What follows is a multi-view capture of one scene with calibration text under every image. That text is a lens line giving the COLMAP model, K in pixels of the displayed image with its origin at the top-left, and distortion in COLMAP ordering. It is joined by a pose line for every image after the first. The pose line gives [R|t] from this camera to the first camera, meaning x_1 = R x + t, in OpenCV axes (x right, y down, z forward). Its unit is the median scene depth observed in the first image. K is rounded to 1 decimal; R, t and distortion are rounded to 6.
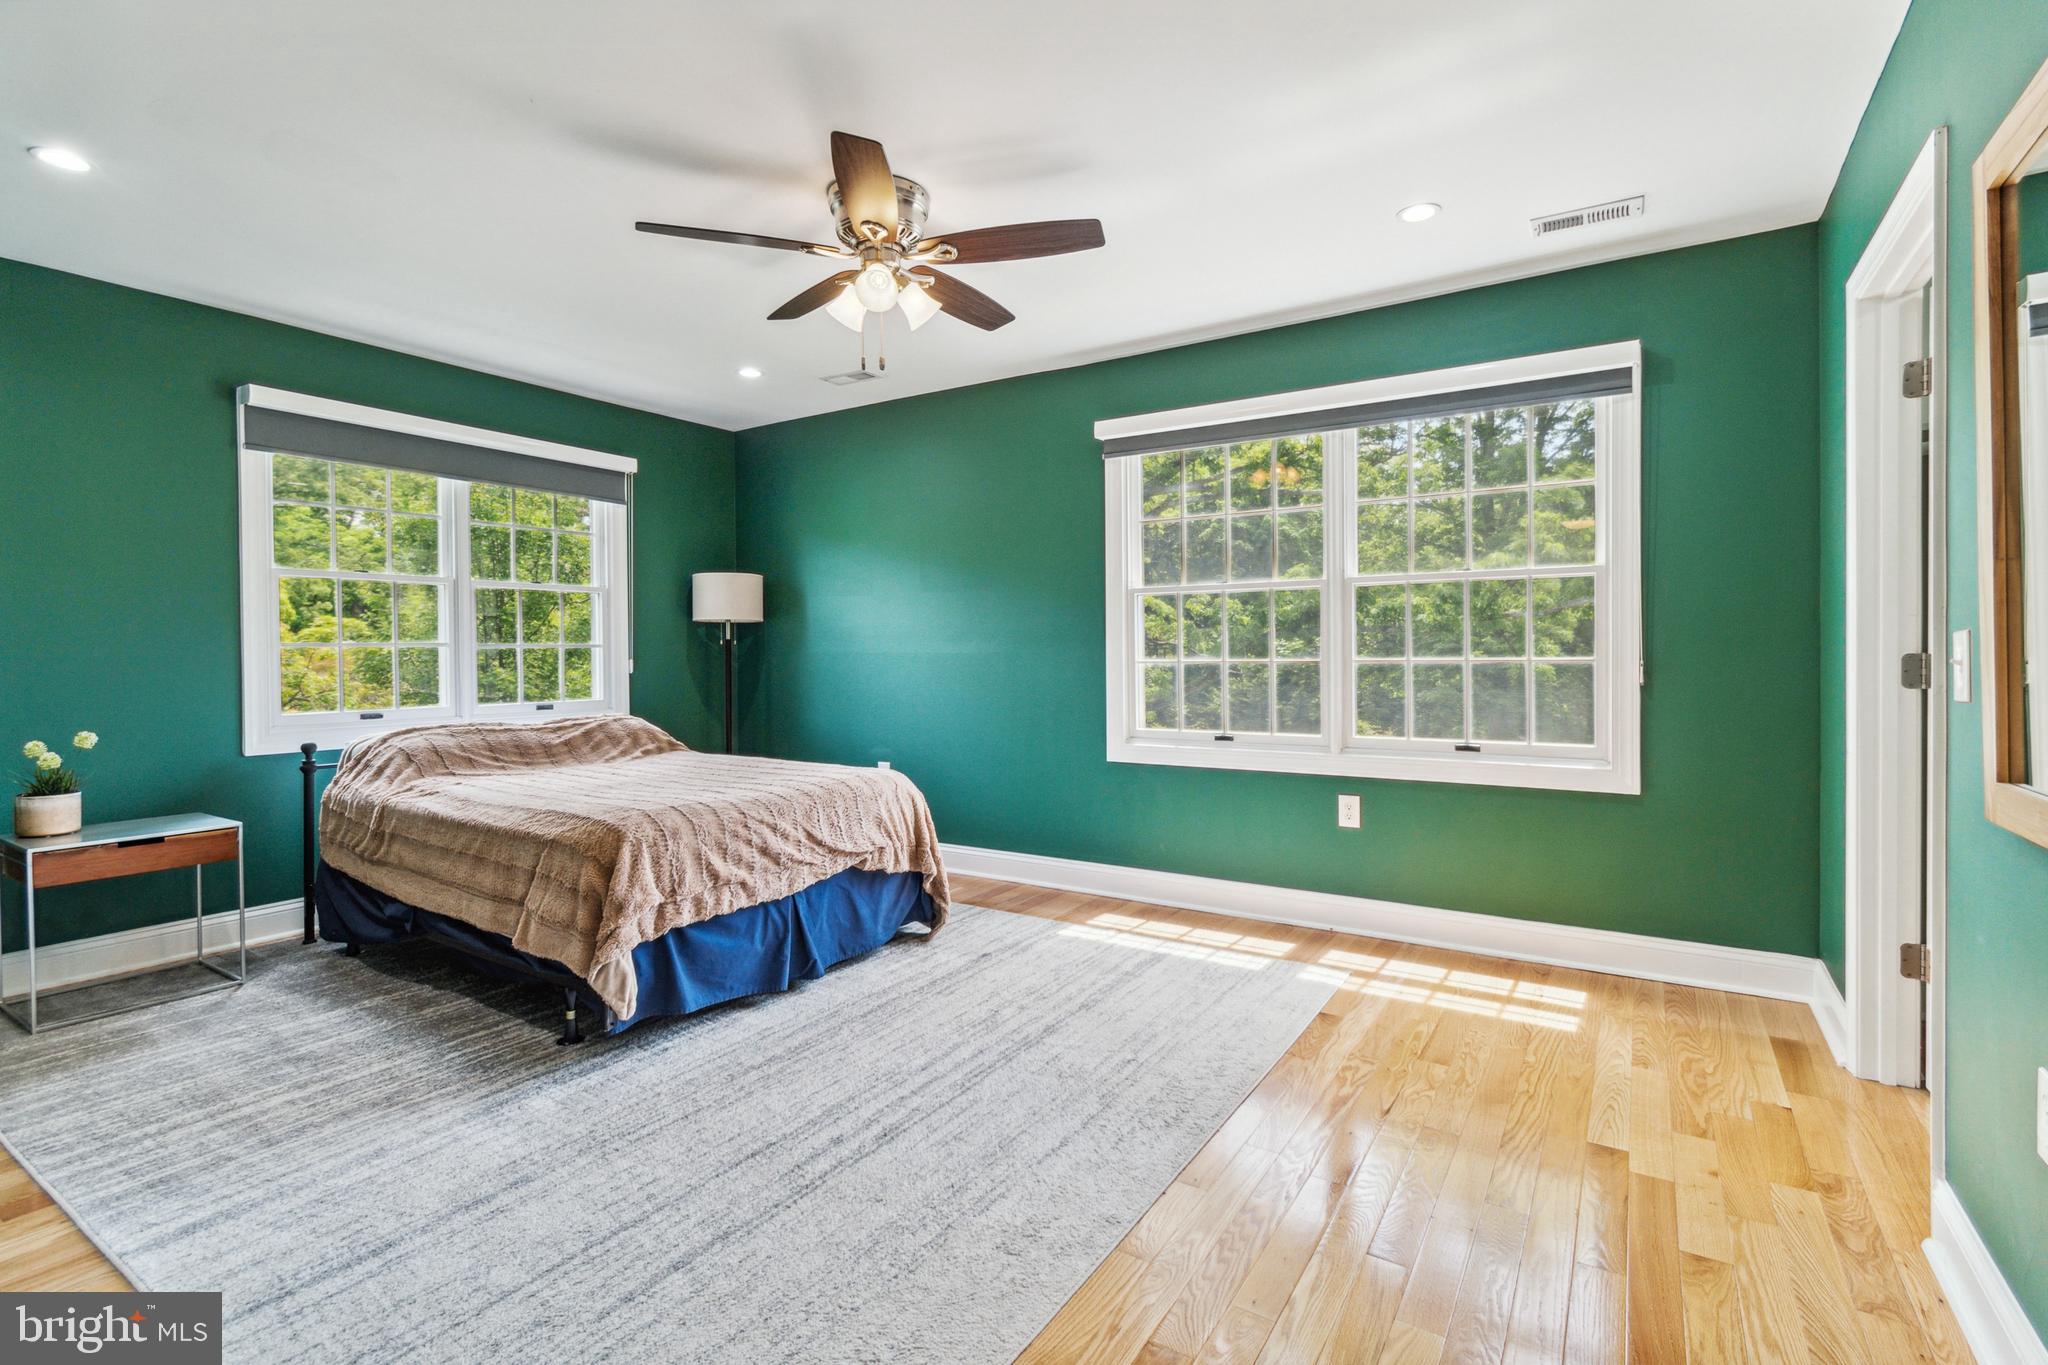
lens RADIAL K [[946.2, 0, 1056.8], [0, 946.2, 658.2], [0, 0, 1]] dist [0.000286, -0.000172]
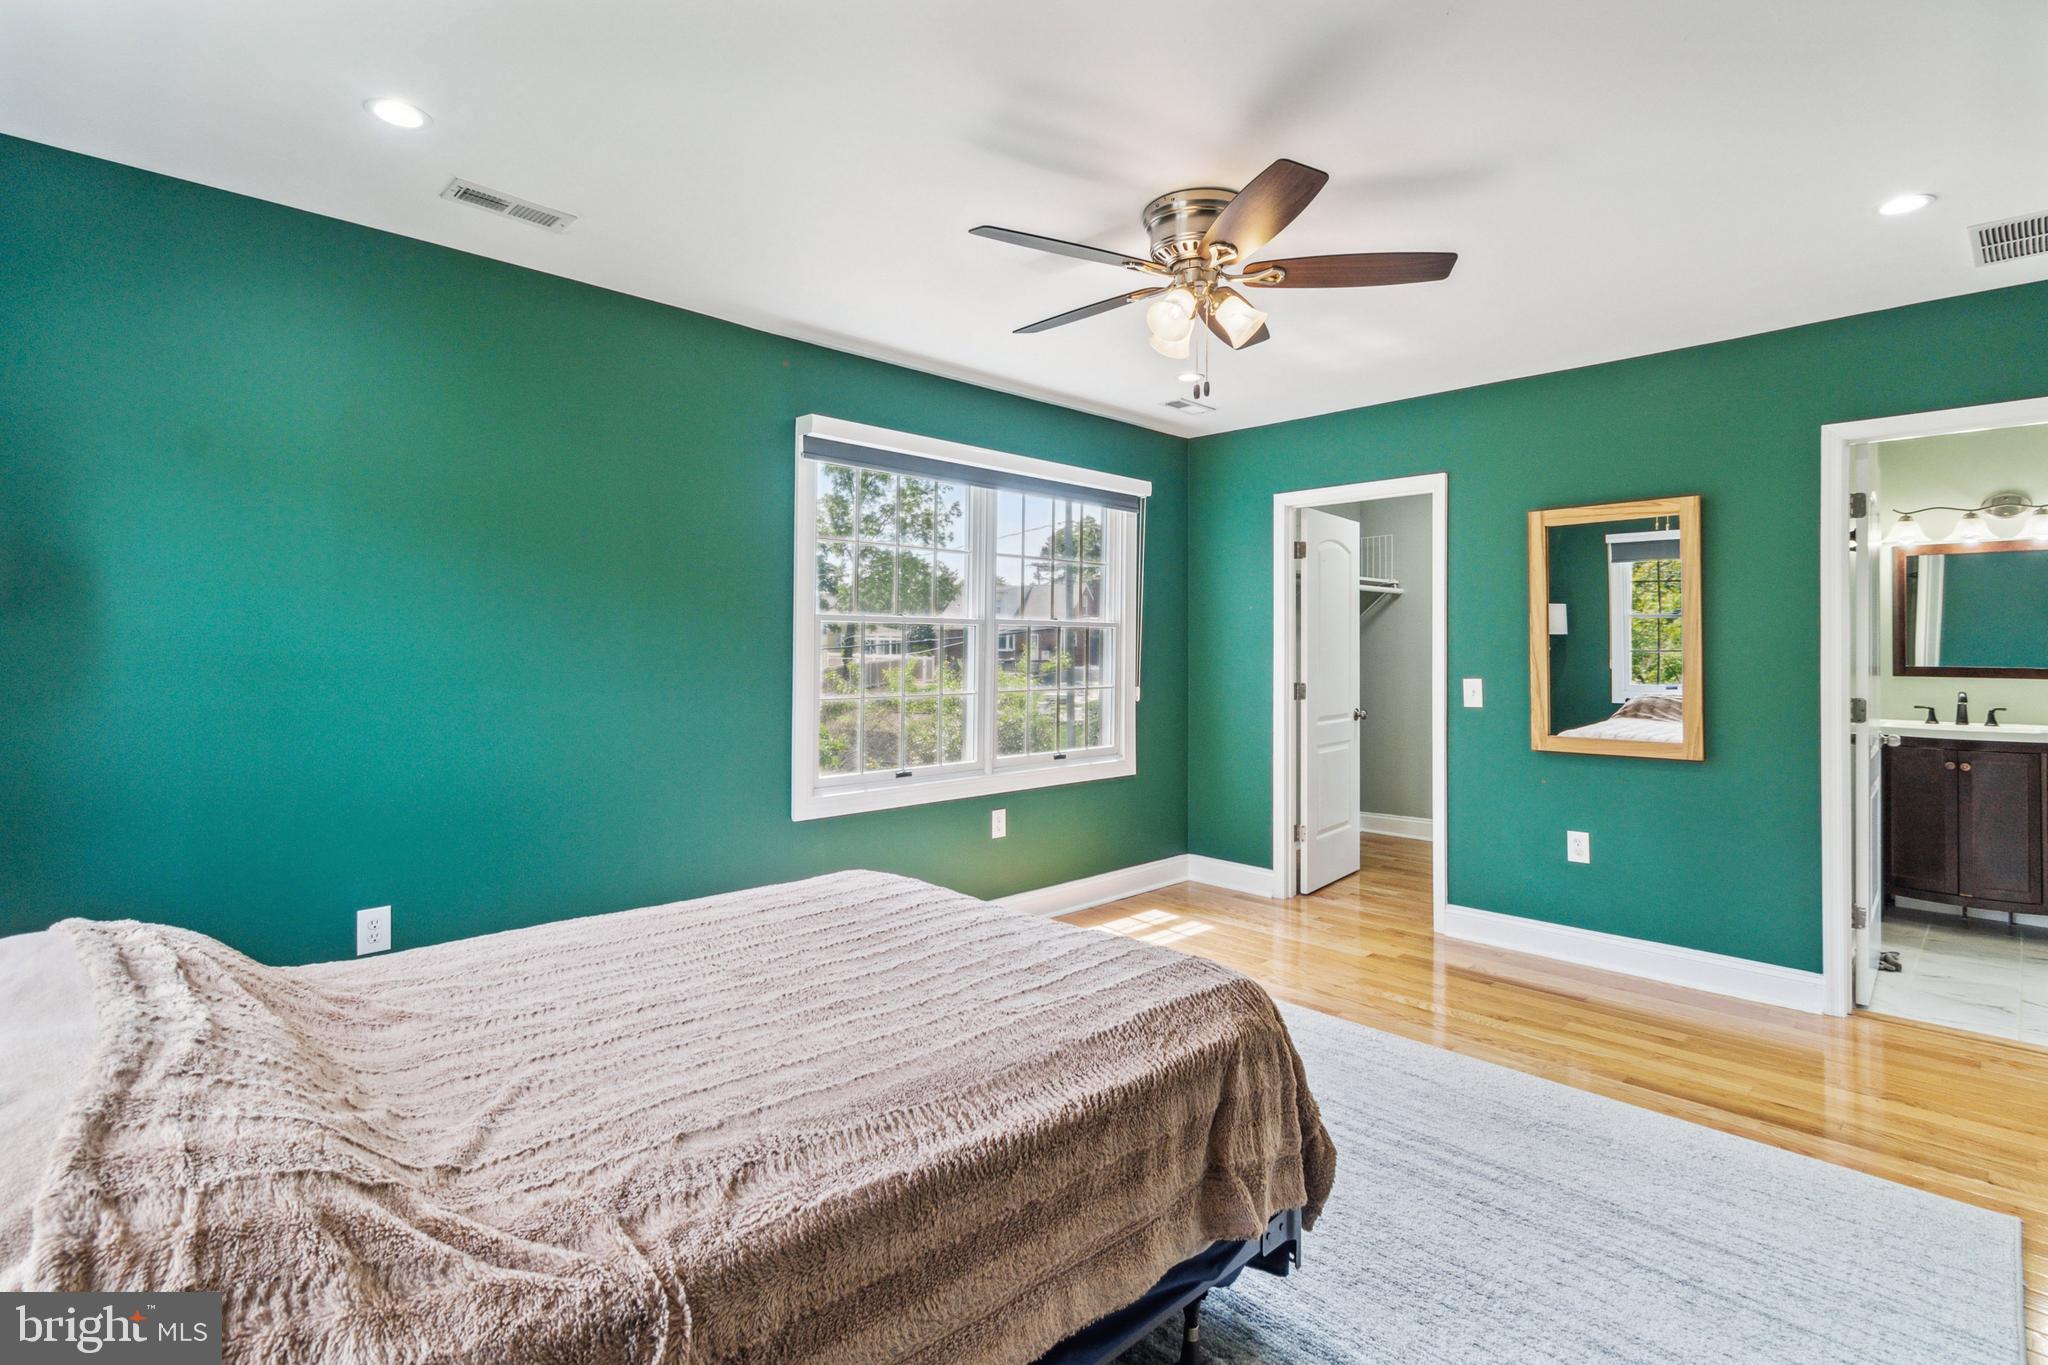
lens RADIAL K [[946.2, 0, 1027.2], [0, 946.2, 665.8], [0, 0, 1]] dist [0.000286, -0.000172]
pose [[0.255607, -0.005607, 0.966765, -0.792971], [0.004659, 0.999979, 0.004568, -0.034781], [-0.966770, 0.003337, 0.255627, 0.672163]]
